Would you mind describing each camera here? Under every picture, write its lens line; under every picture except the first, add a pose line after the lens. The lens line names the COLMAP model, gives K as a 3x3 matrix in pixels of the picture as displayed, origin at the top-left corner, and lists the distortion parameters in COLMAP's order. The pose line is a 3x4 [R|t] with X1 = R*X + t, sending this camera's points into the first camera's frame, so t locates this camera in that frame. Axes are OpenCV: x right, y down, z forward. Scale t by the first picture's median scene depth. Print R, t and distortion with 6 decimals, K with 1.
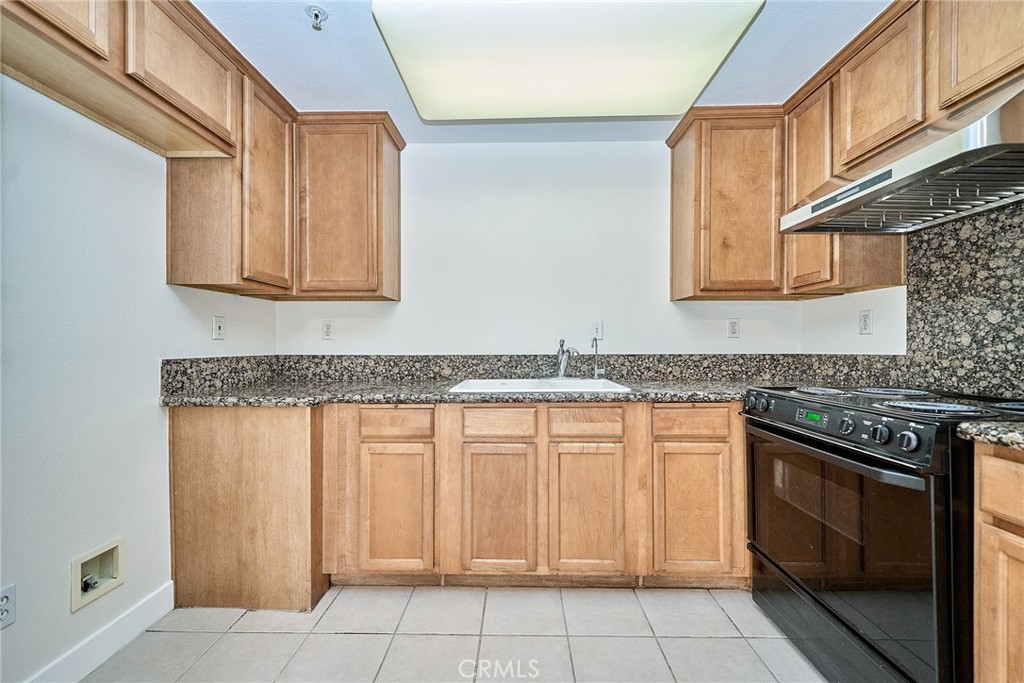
lens RADIAL K [[388.7, 0, 512.0], [0, 388.7, 341.5], [0, 0, 1]] dist [0.001694, -0.000561]
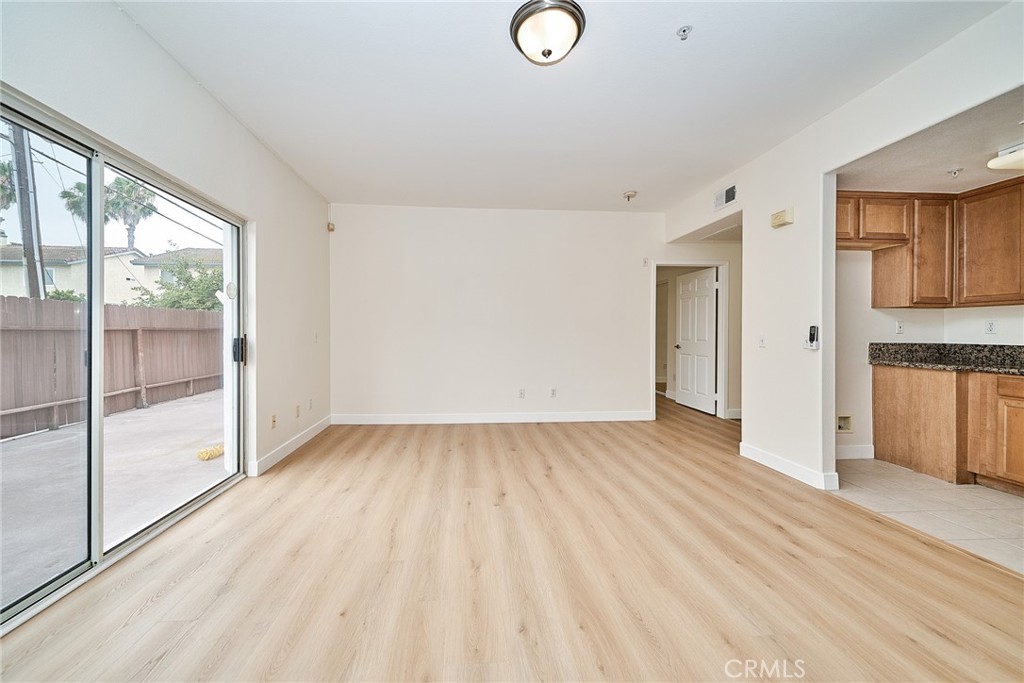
lens RADIAL K [[371.1, 0, 508.3], [0, 371.1, 333.0], [0, 0, 1]] dist [0.001740, 0.000031]
pose [[0.095510, 0.005587, -0.995413, 0.972777], [-0.001764, 0.999984, 0.005443, -0.017048], [0.995427, 0.001236, 0.095518, -1.200825]]
